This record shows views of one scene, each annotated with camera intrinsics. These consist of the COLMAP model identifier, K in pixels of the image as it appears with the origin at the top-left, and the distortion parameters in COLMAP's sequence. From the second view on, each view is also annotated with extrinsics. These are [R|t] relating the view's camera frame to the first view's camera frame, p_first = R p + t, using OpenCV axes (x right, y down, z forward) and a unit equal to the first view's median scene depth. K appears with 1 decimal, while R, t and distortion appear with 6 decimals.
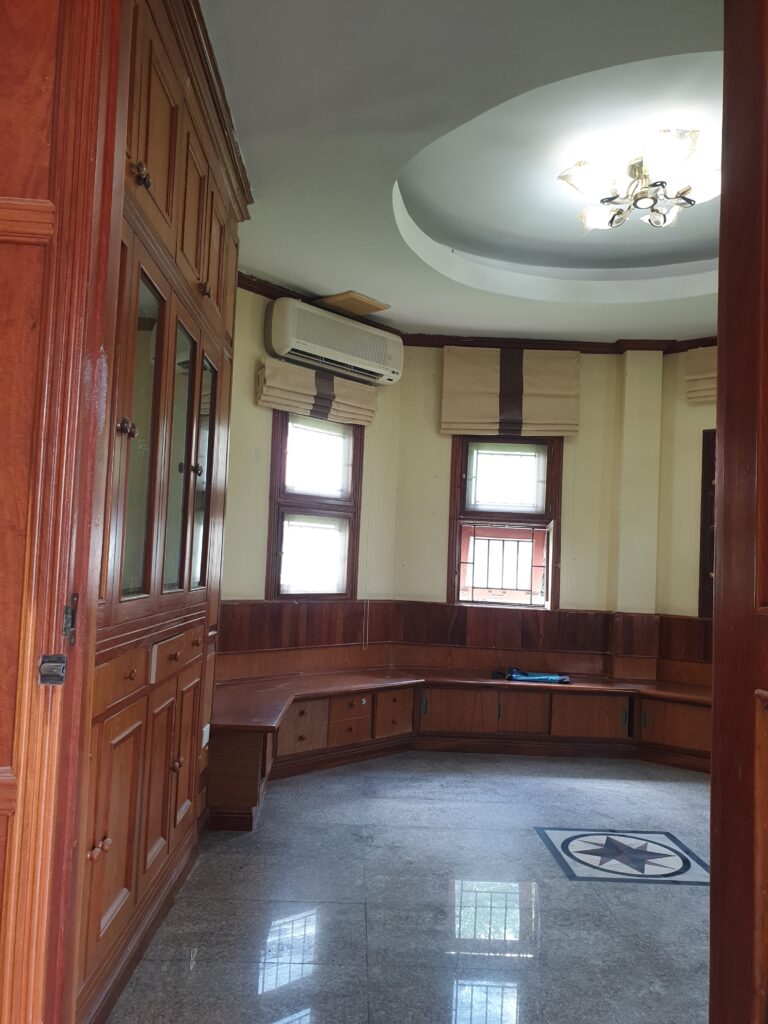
lens RADIAL K [[804.1, 0, 384.0], [0, 804.1, 512.0], [0, 0, 1]] dist [0.109317, -0.124969]
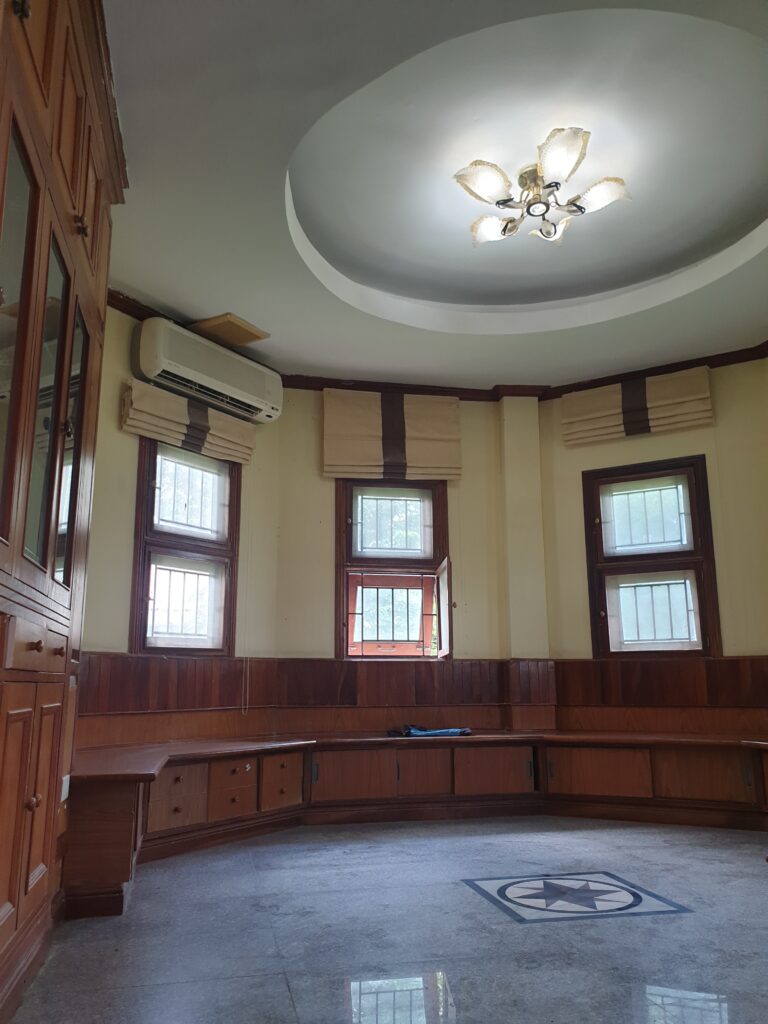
lens RADIAL K [[803.6, 0, 384.0], [0, 803.6, 512.0], [0, 0, 1]] dist [0.067381, -0.051431]
pose [[0.982223, -0.009406, 0.187481, -0.041524], [0.036343, 0.989376, -0.140766, 0.091133], [-0.184165, 0.145077, 0.972130, 0.093648]]
